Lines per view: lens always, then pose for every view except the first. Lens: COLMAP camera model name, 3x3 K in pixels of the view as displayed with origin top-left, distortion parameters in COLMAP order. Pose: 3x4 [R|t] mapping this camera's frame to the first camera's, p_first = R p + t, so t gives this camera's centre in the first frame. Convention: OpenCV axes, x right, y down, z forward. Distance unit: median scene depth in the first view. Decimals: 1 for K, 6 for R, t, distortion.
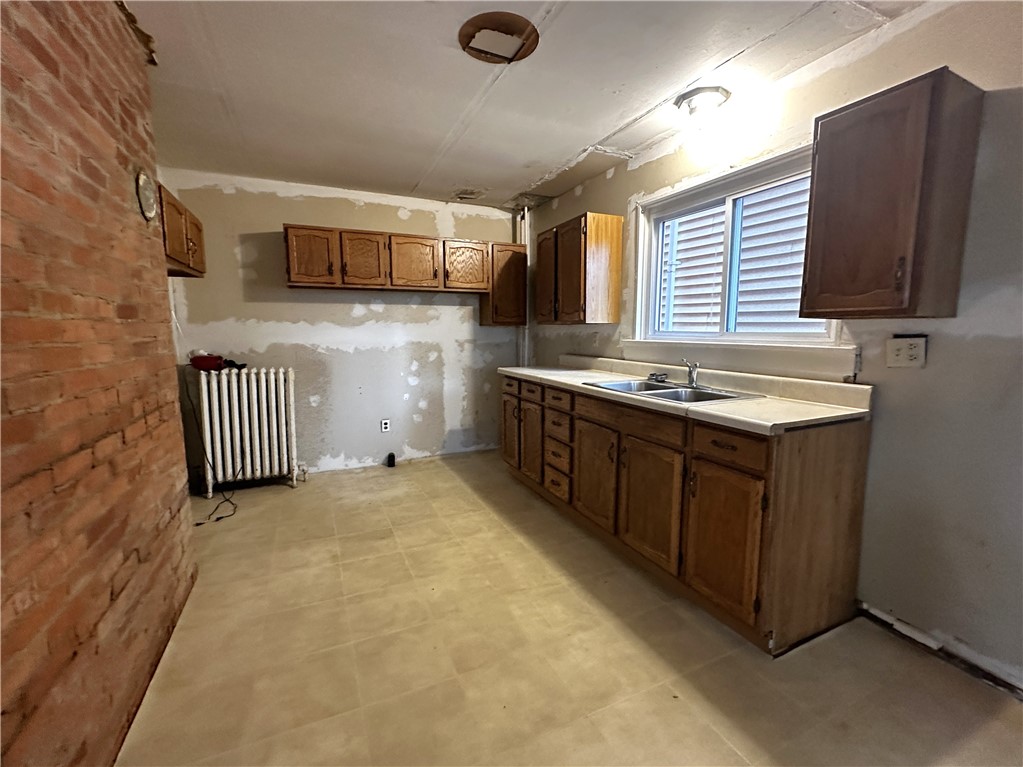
lens RADIAL K [[414.1, 0, 509.5], [0, 414.1, 376.2], [0, 0, 1]] dist [-0.001464, 0.000123]
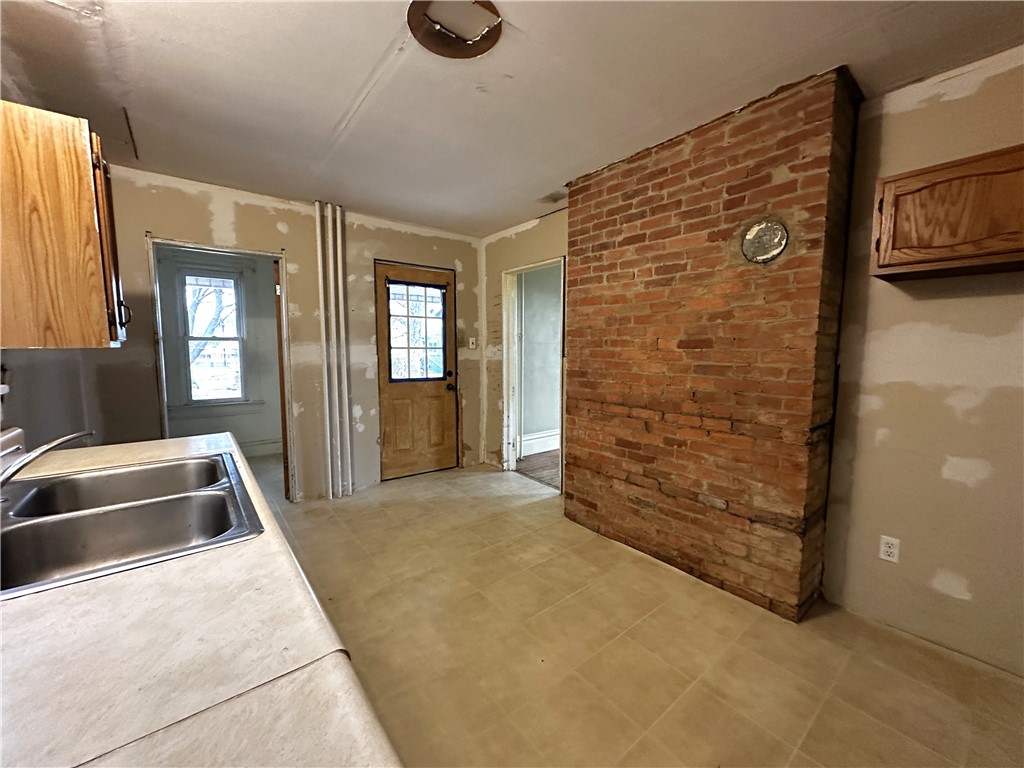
lens RADIAL K [[414.5, 0, 511.1], [0, 414.5, 386.1], [0, 0, 1]] dist [-0.001464, 0.000123]
pose [[-0.972236, 0.020814, -0.233077, 0.074810], [-0.027023, 0.979386, 0.200180, -0.237003], [0.232439, 0.200921, -0.951632, 1.900907]]
